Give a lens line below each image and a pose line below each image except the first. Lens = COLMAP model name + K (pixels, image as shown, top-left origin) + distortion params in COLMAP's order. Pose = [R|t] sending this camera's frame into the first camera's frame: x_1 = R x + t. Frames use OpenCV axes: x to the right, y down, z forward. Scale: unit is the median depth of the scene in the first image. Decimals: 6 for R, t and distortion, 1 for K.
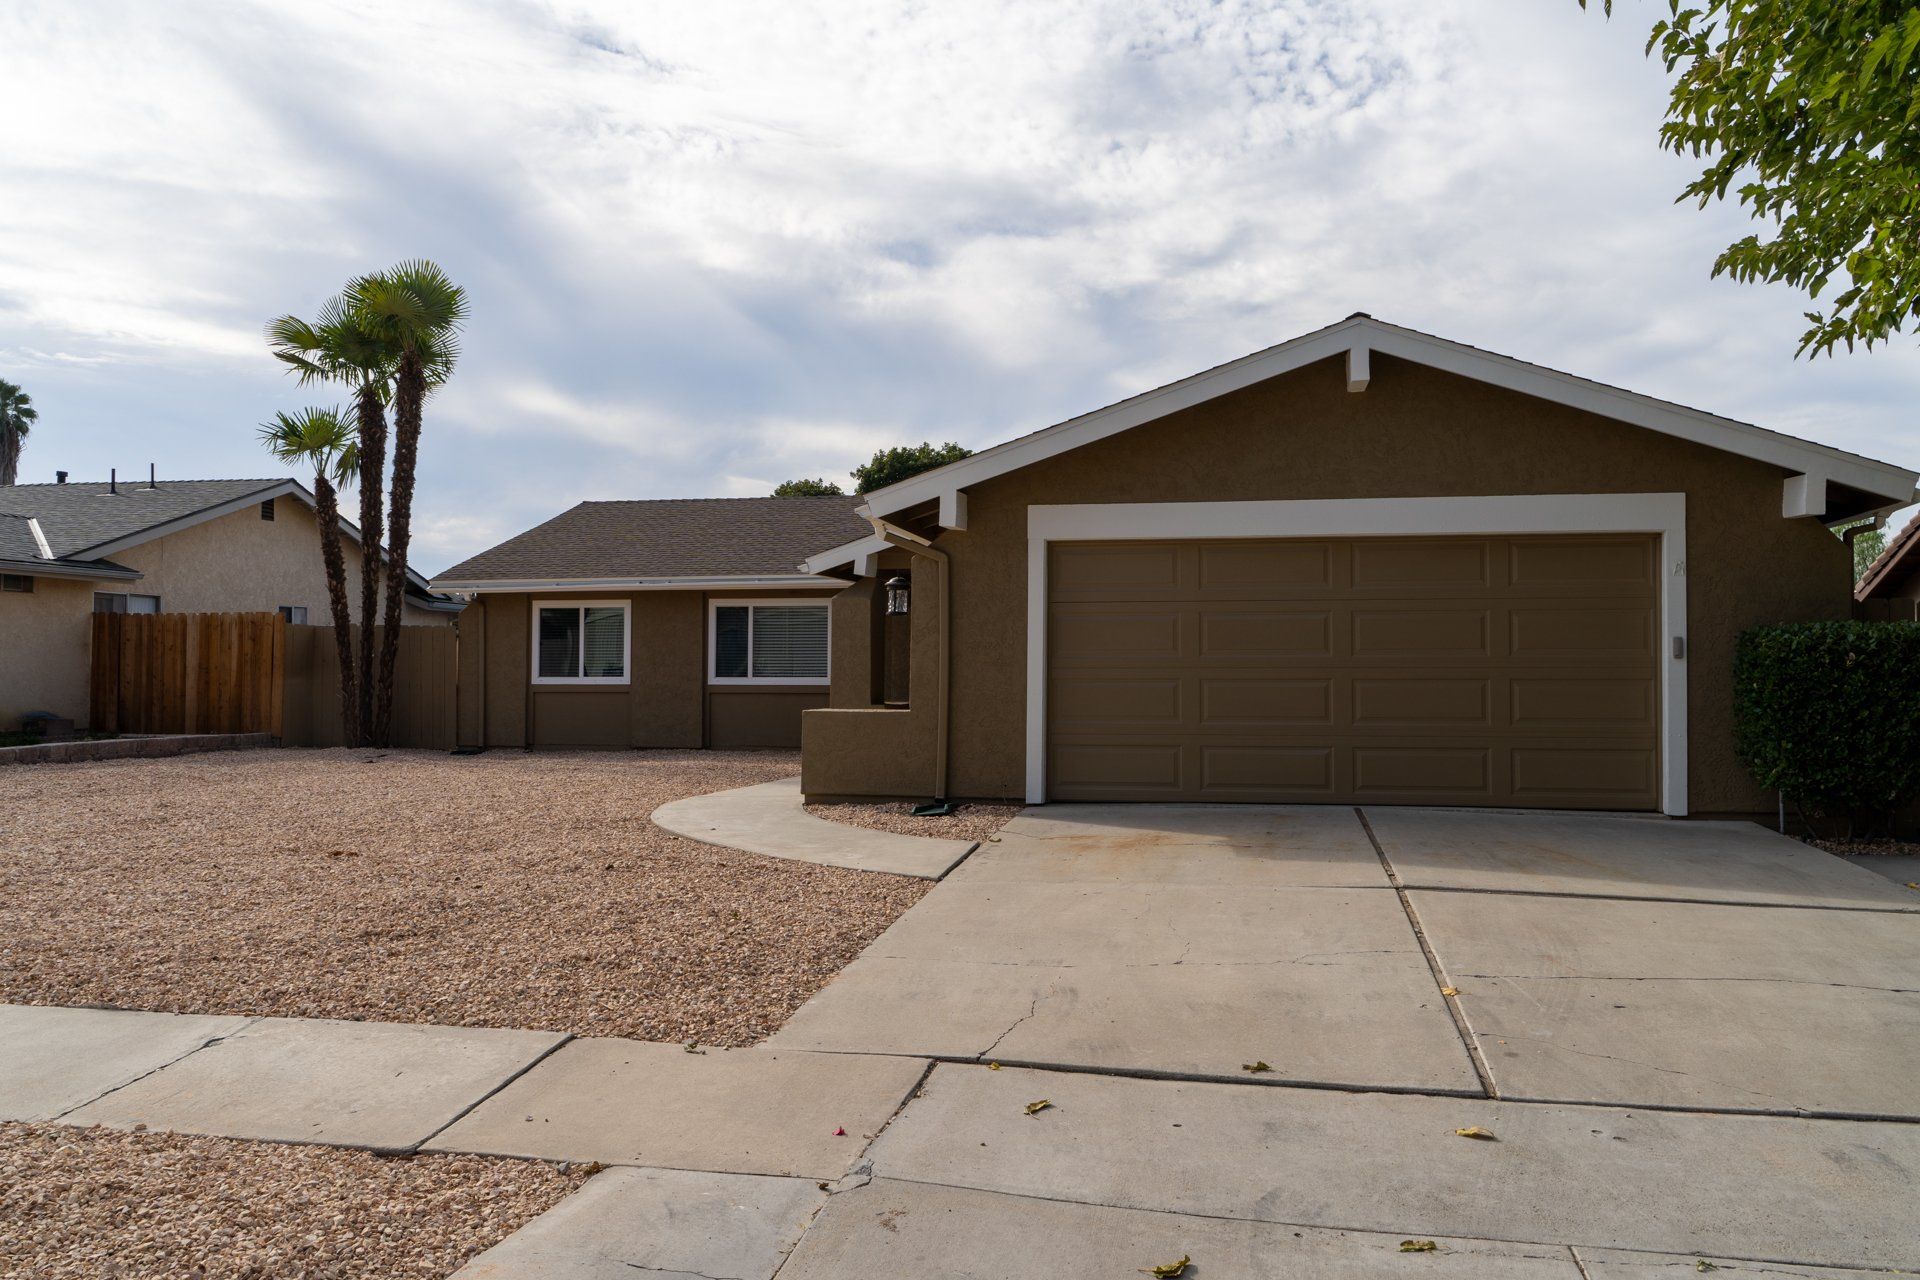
lens RADIAL K [[1536.5, 0, 963.0], [0, 1536.5, 645.8], [0, 0, 1]] dist [0.000927, -0.000506]
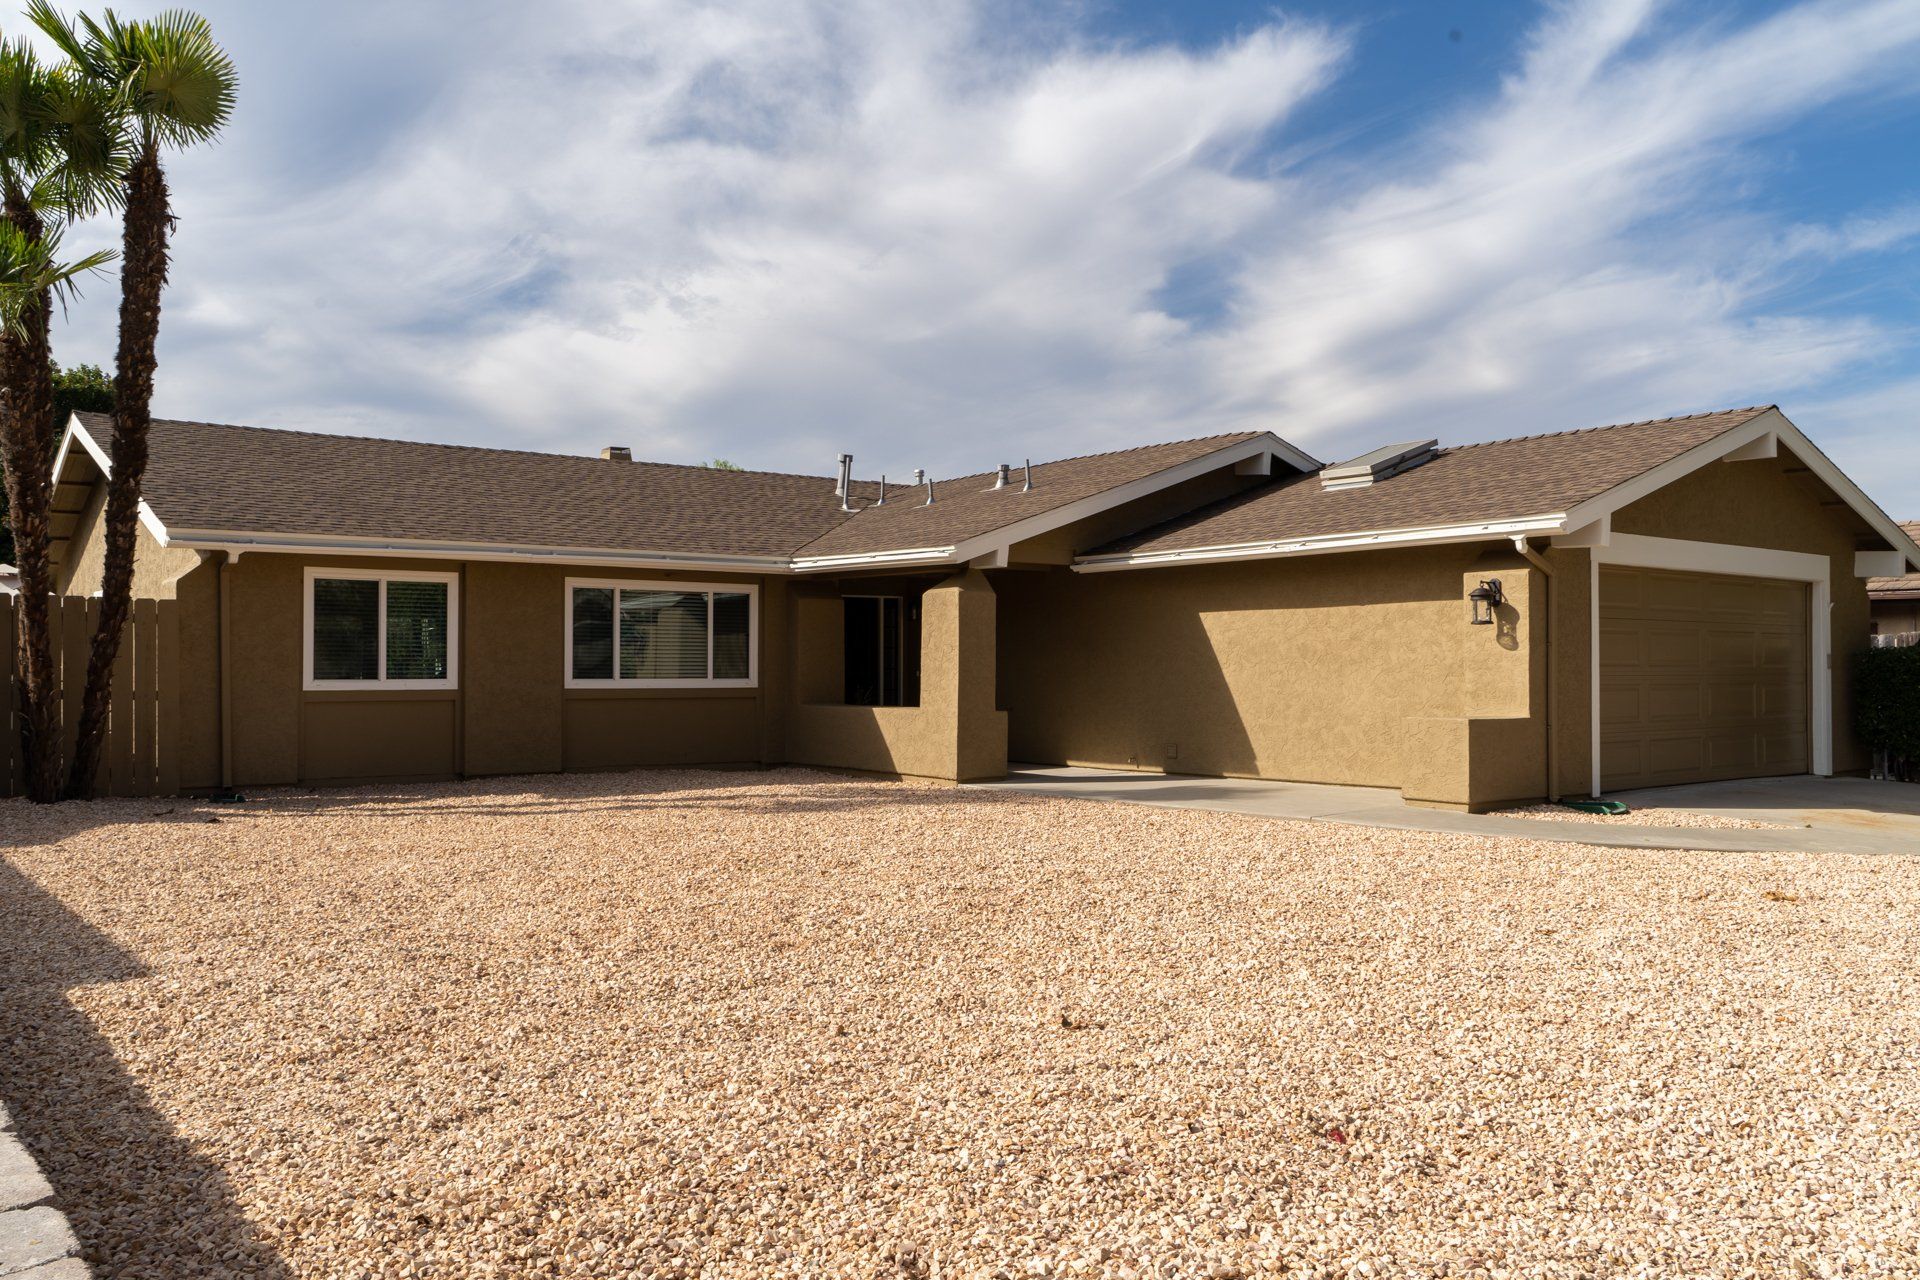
lens RADIAL K [[1536.5, 0, 963.0], [0, 1536.5, 645.8], [0, 0, 1]] dist [0.000927, -0.000506]
pose [[0.644184, 0.009666, 0.764810, -0.624545], [-0.017429, 0.999846, 0.002043, -0.001218], [-0.764672, -0.014646, 0.644253, 0.355249]]
